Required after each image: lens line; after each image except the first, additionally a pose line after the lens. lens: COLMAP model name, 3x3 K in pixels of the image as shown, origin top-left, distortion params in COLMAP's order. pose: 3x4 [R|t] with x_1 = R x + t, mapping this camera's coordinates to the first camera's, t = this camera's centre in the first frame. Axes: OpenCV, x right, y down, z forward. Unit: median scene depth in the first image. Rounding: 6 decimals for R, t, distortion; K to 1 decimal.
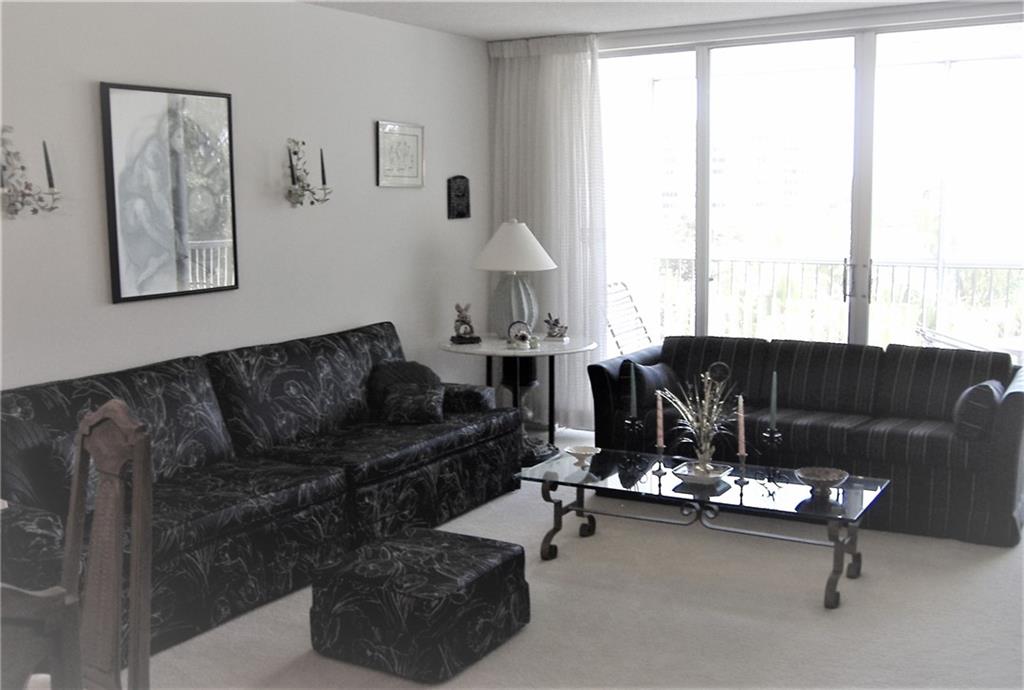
lens RADIAL K [[1070.3, 0, 484.1], [0, 1070.3, 368.8], [0, 0, 1]] dist [-0.108852, 0.019186]
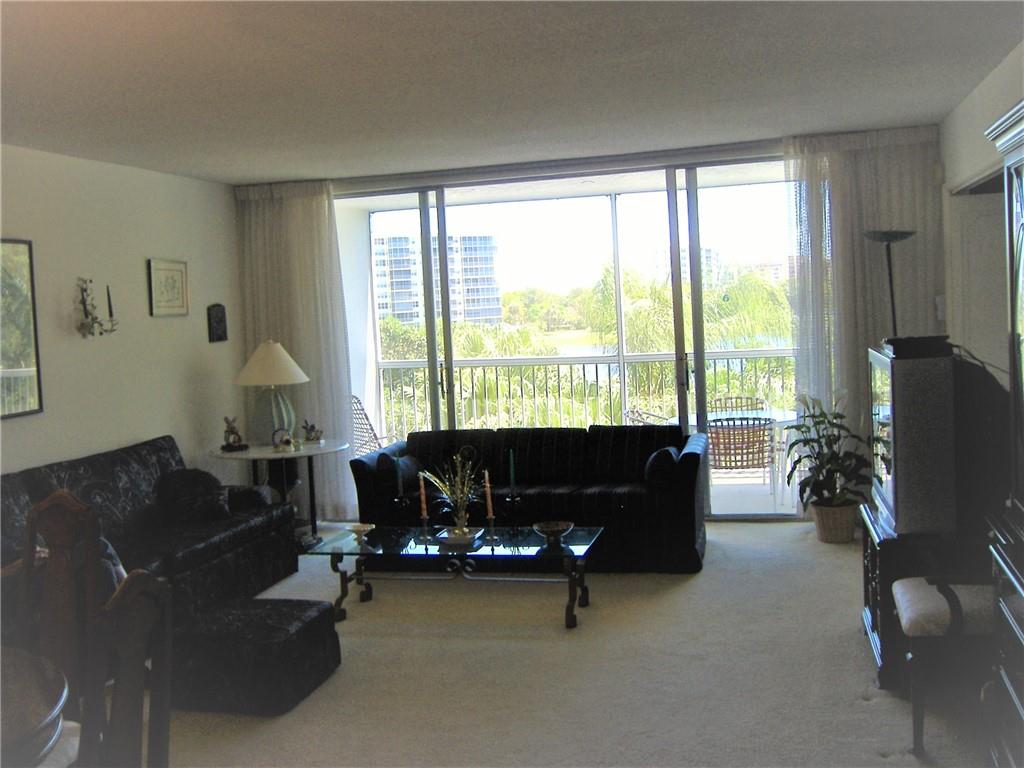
lens RADIAL K [[1069.3, 0, 486.3], [0, 1069.3, 382.0], [0, 0, 1]] dist [-0.133969, 0.172917]
pose [[0.957258, -0.051804, 0.284559, -0.090715], [0.078106, 0.993578, -0.081869, 0.019233], [-0.278490, 0.100596, 0.955156, -0.178577]]
